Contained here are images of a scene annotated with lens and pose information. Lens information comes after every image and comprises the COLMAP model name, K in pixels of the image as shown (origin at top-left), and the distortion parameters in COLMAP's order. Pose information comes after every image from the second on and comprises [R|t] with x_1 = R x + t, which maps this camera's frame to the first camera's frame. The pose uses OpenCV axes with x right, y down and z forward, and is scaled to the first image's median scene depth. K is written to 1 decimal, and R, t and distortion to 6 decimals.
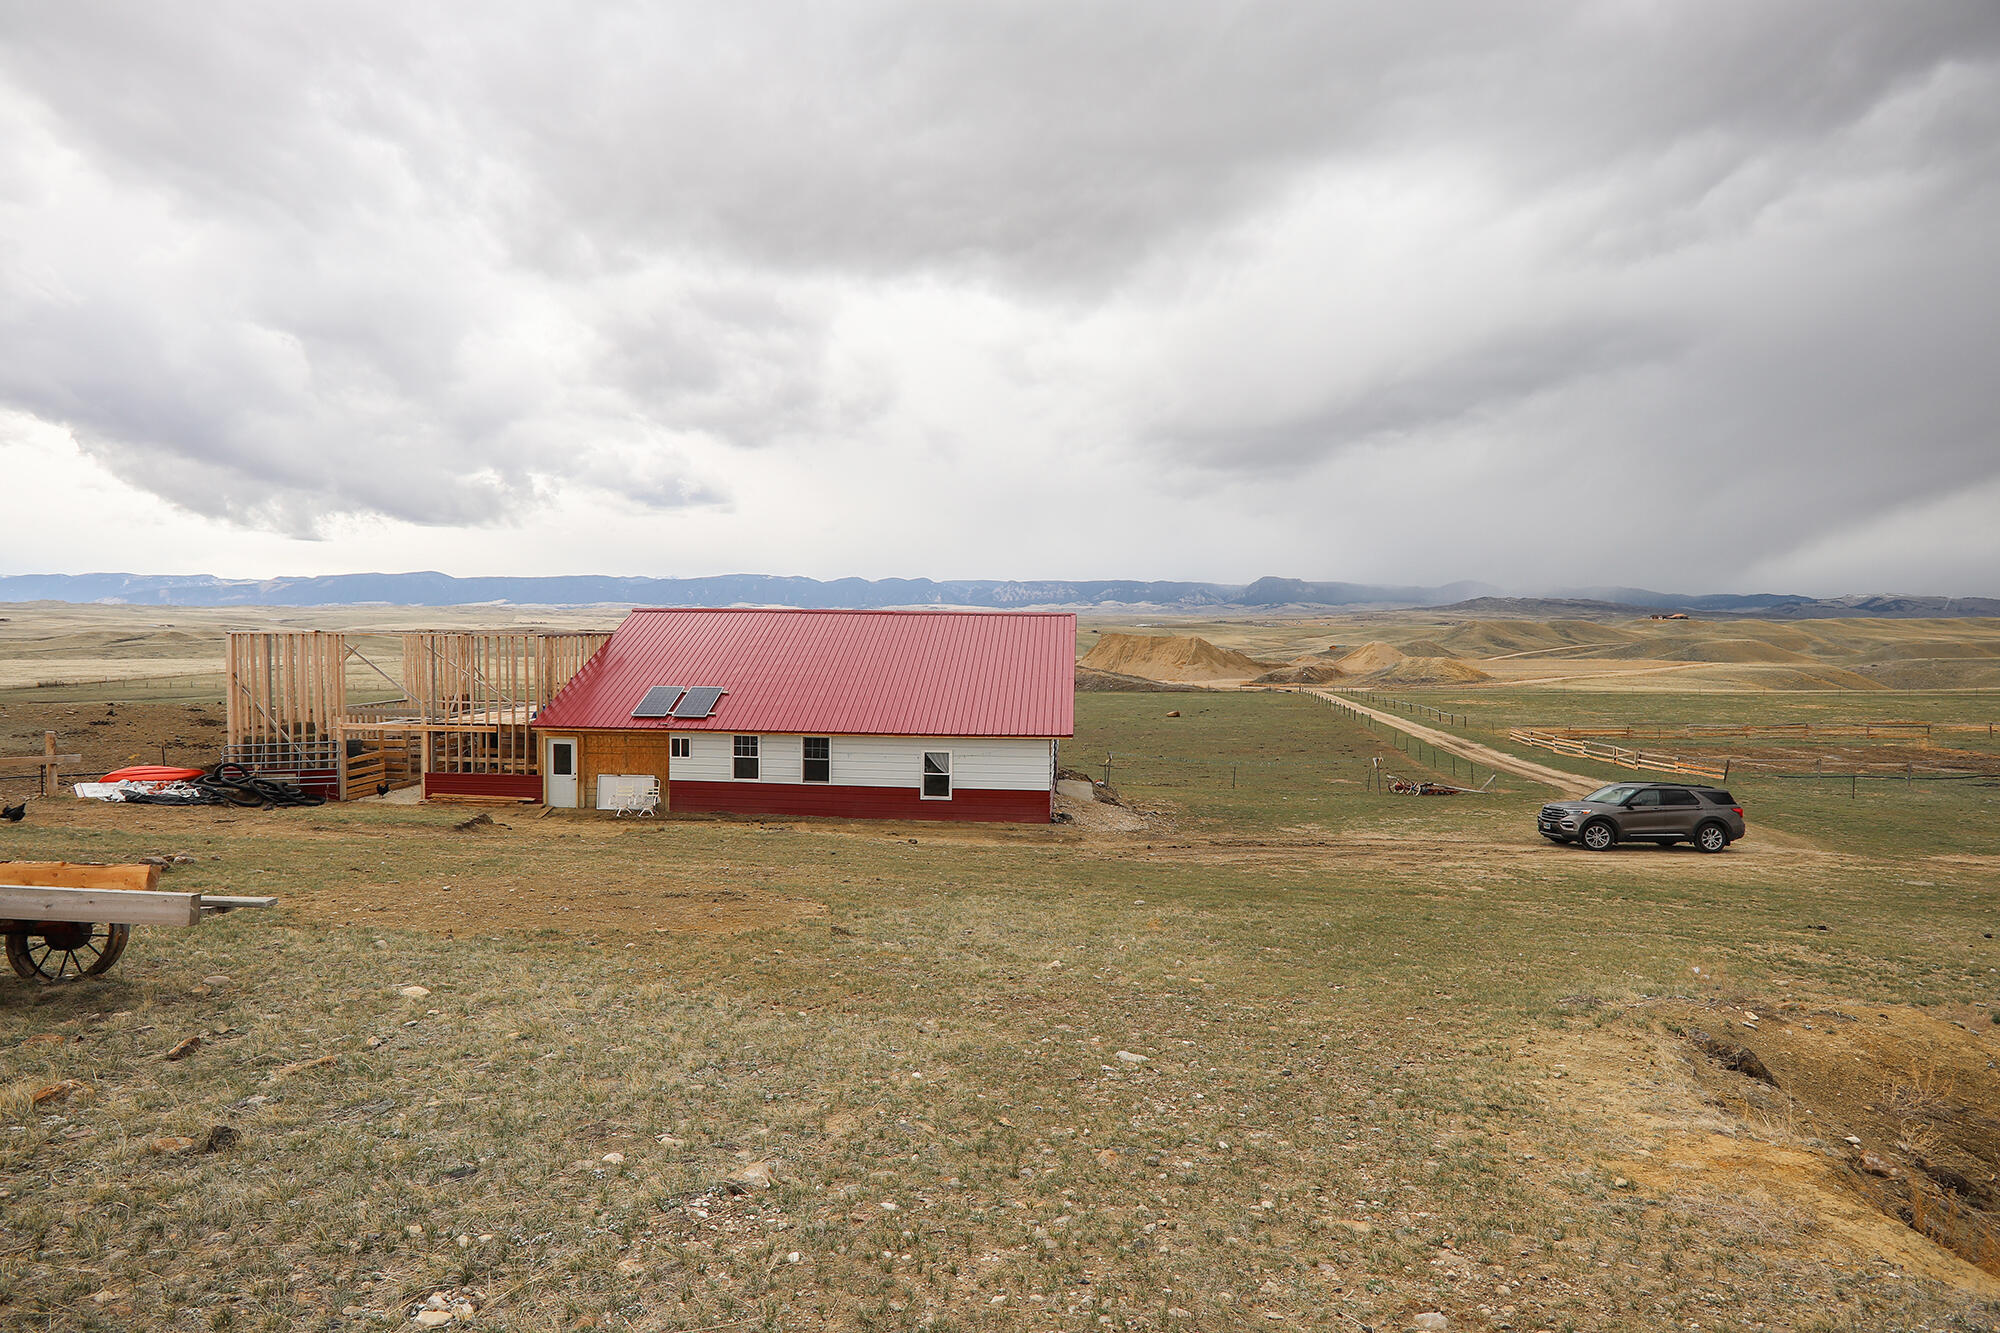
lens RADIAL K [[1015.0, 0, 996.8], [0, 1015.0, 669.5], [0, 0, 1]] dist [-0.017065, -0.001039]
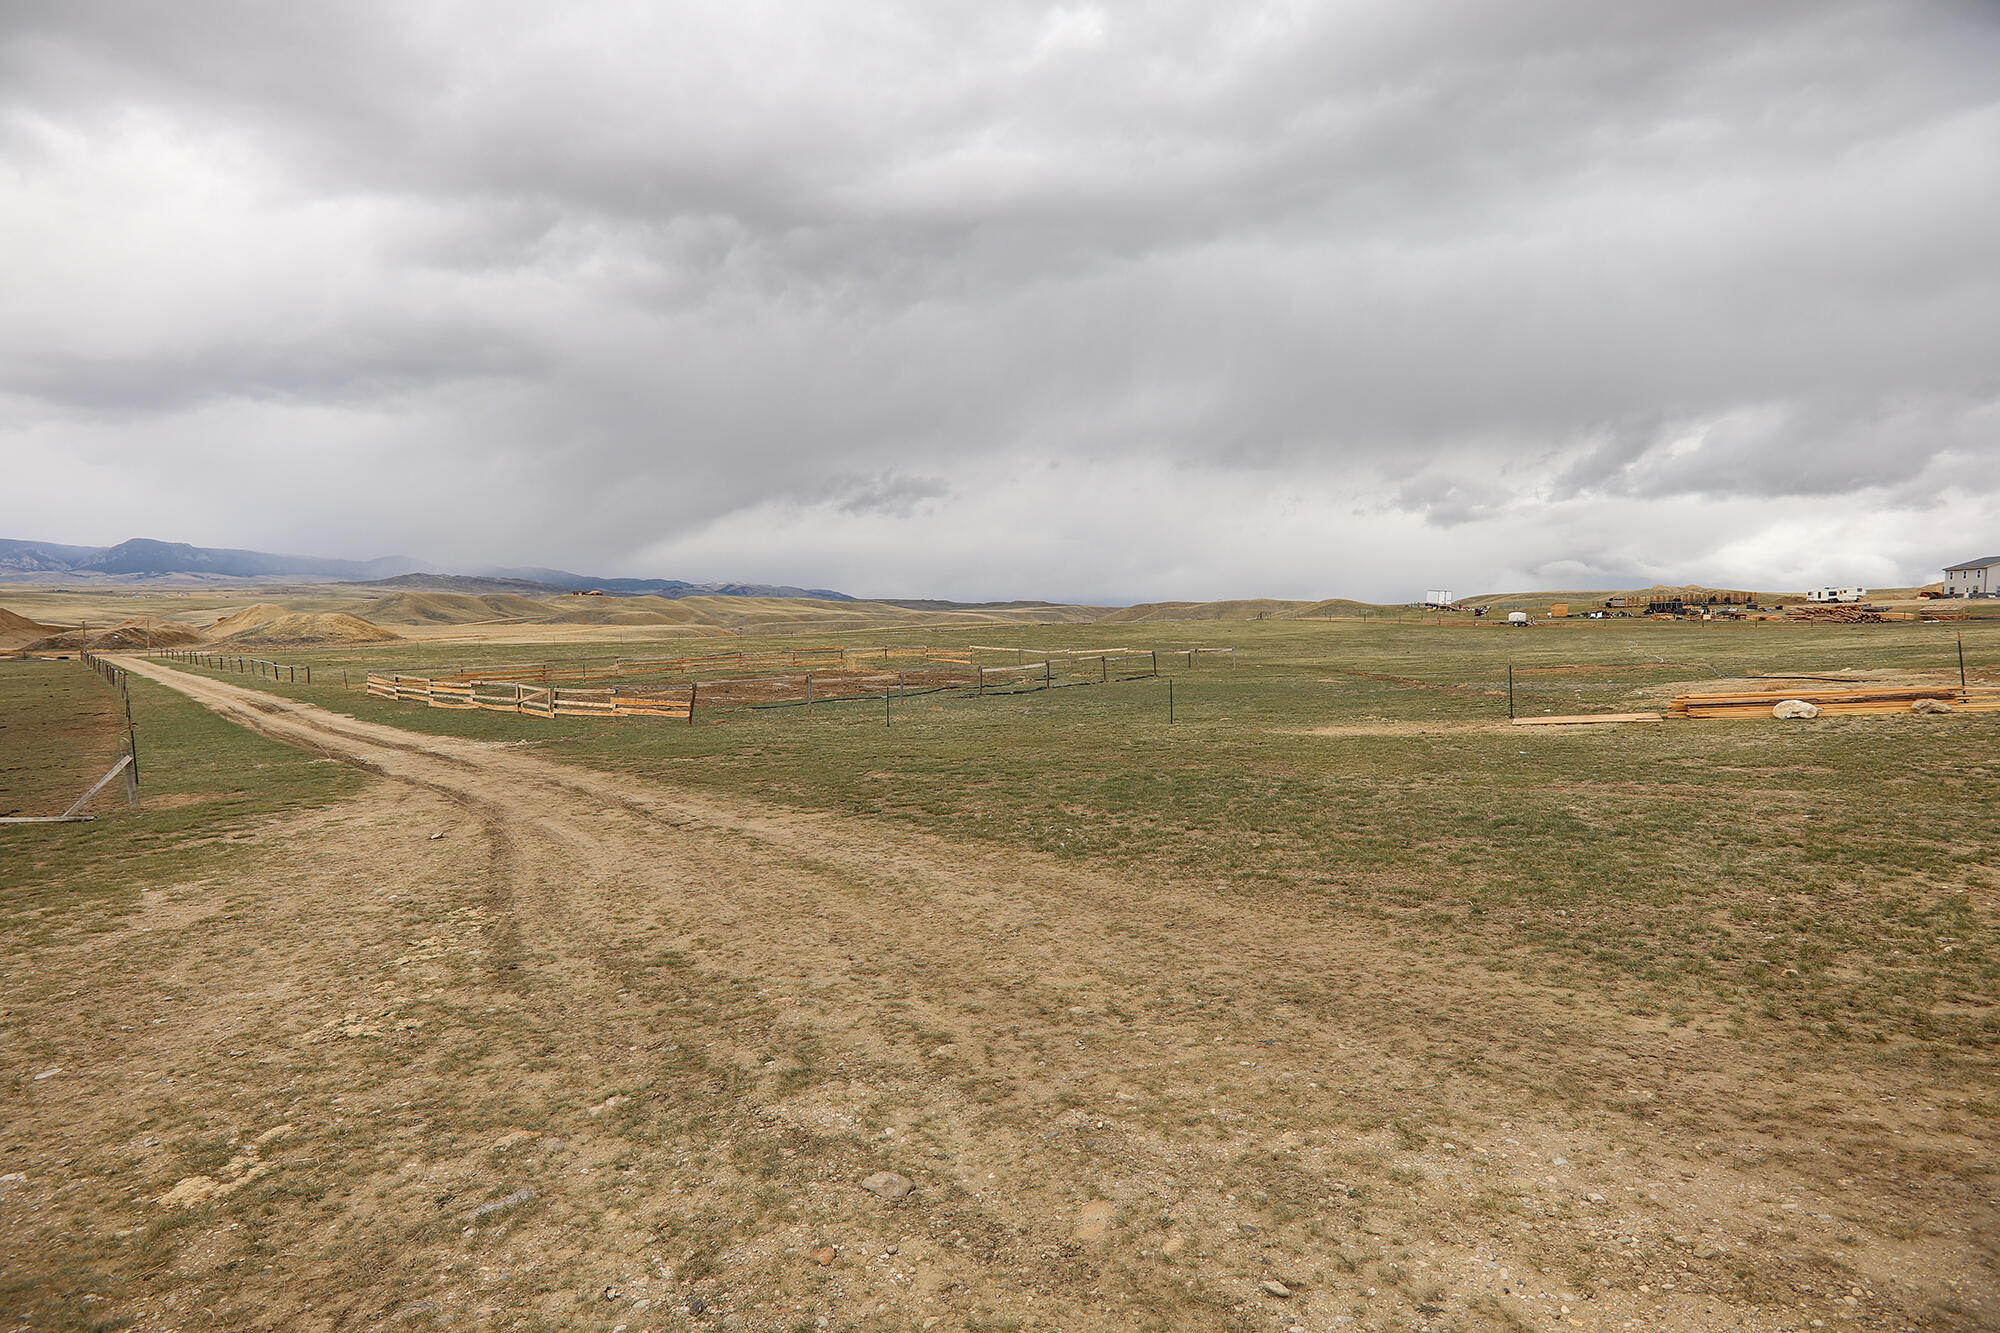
lens RADIAL K [[975.4, 0, 992.8], [0, 975.4, 668.3], [0, 0, 1]] dist [-0.022253, 0.001134]
pose [[0.554708, -0.043185, 0.830924, 0.696077], [0.023782, 0.999067, 0.036047, 0.126950], [-0.831705, -0.000235, 0.555217, 1.064517]]
